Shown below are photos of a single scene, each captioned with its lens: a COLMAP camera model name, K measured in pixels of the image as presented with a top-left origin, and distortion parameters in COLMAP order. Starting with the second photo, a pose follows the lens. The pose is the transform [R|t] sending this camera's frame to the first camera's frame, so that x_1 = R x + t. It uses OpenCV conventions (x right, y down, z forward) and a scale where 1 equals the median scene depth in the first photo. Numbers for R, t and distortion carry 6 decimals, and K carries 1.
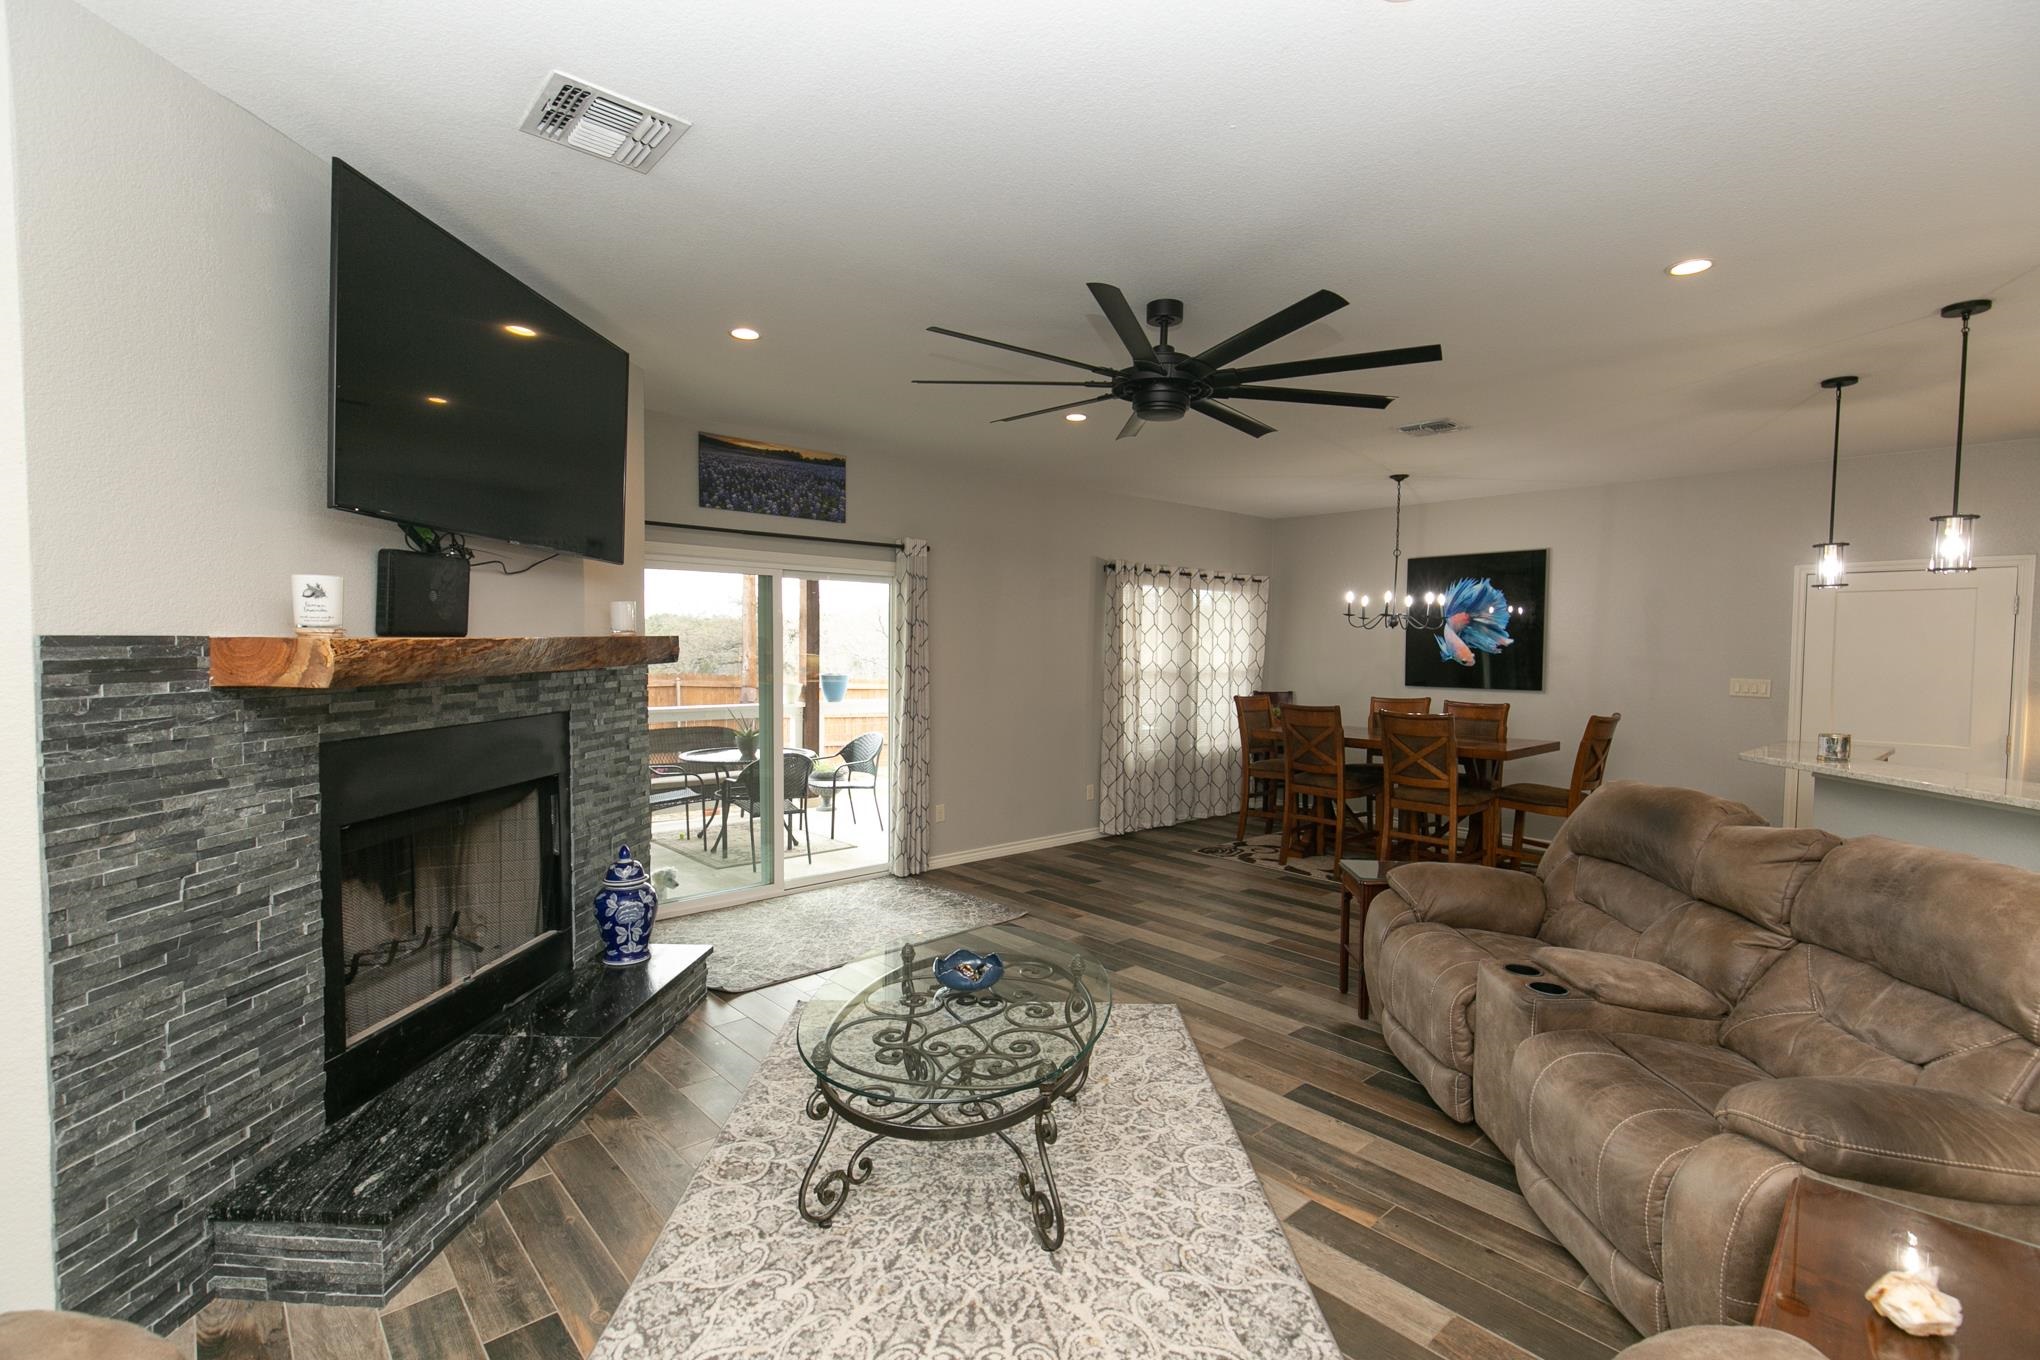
lens RADIAL K [[927.5, 0, 1017.2], [0, 927.5, 681.3], [0, 0, 1]] dist [0.009451, -0.000596]
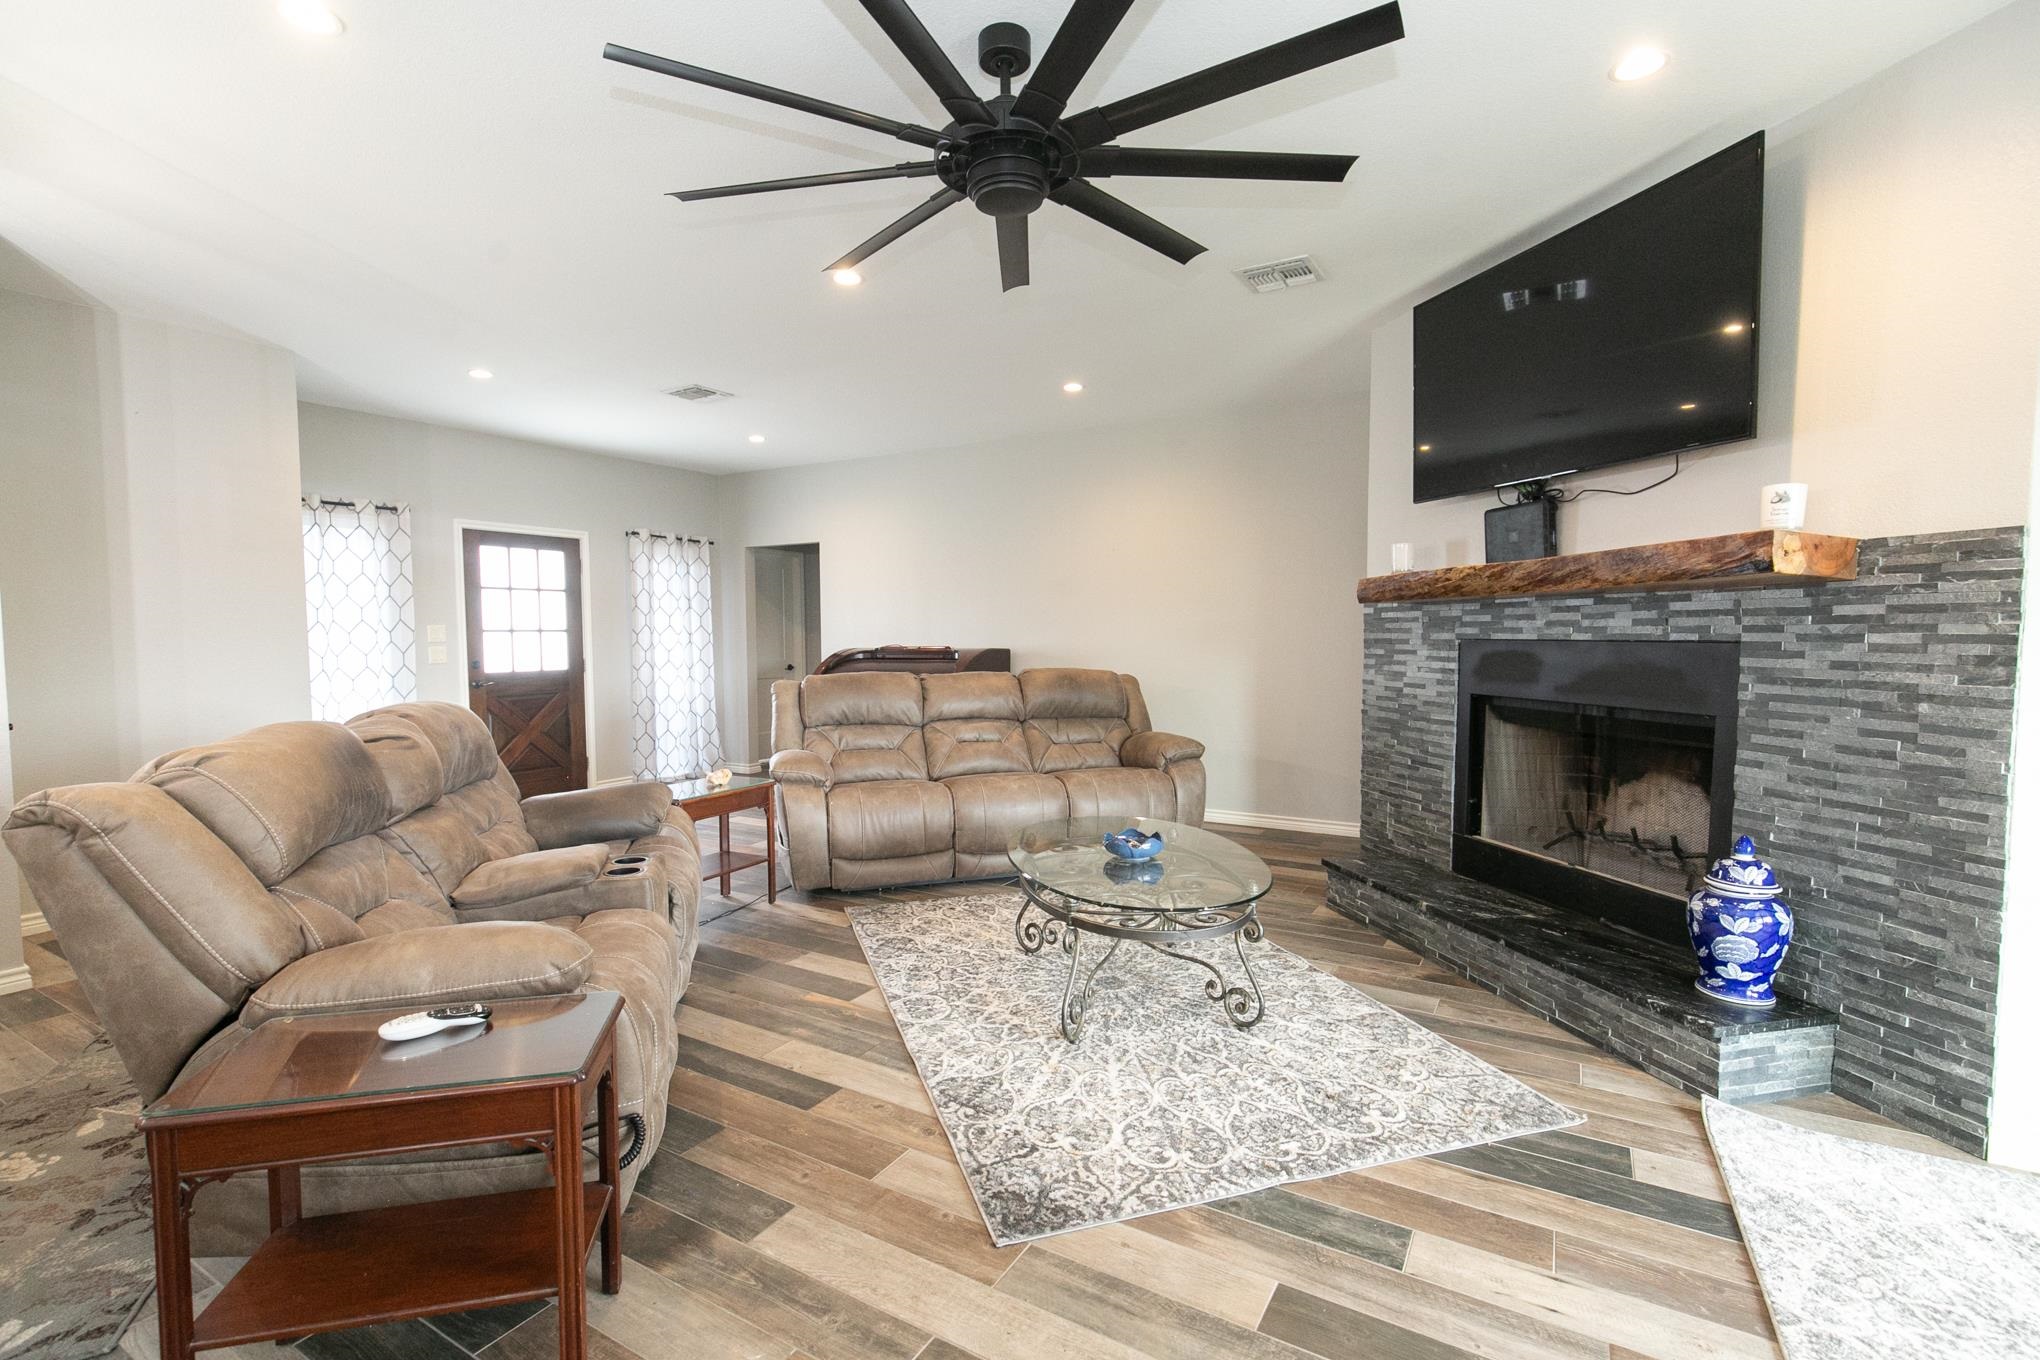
lens RADIAL K [[927.5, 0, 1017.2], [0, 927.5, 681.3], [0, 0, 1]] dist [0.009451, -0.000596]
pose [[-0.954047, 0.008342, -0.299540, 0.392032], [-0.018881, 0.995953, 0.087875, 0.008548], [0.299061, 0.089493, -0.950028, 1.847695]]
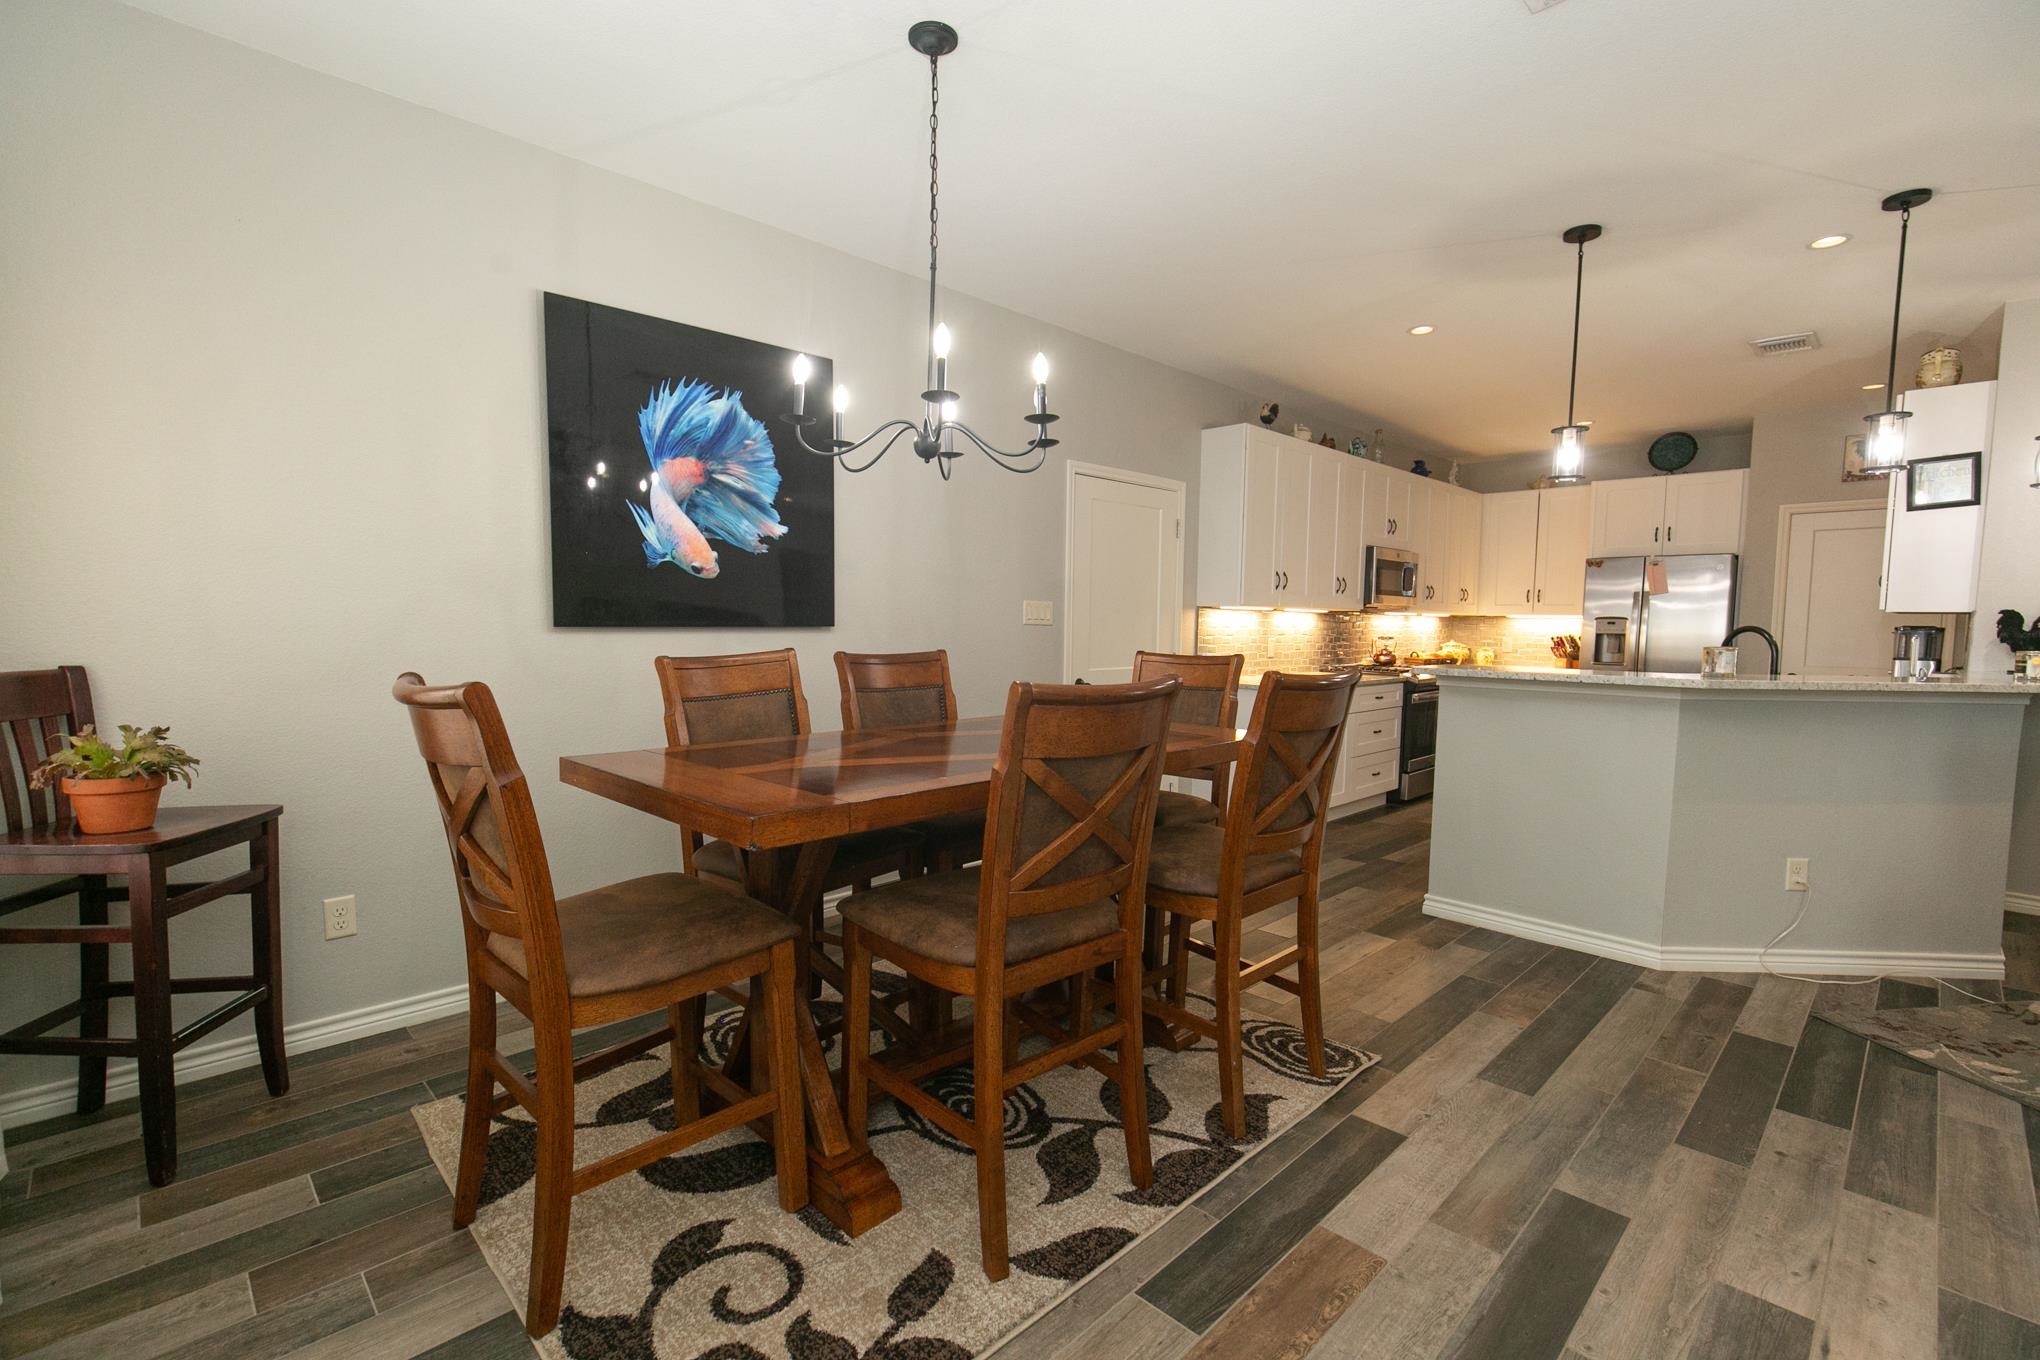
lens RADIAL K [[909.3, 0, 998.5], [0, 909.3, 689.9], [0, 0, 1]] dist [-0.001038, -0.000099]
pose [[-0.044313, -0.091150, 0.994851, 0.067951], [0.024581, 0.995428, 0.092298, 0.001185], [-0.998715, 0.028544, -0.041870, 2.132691]]
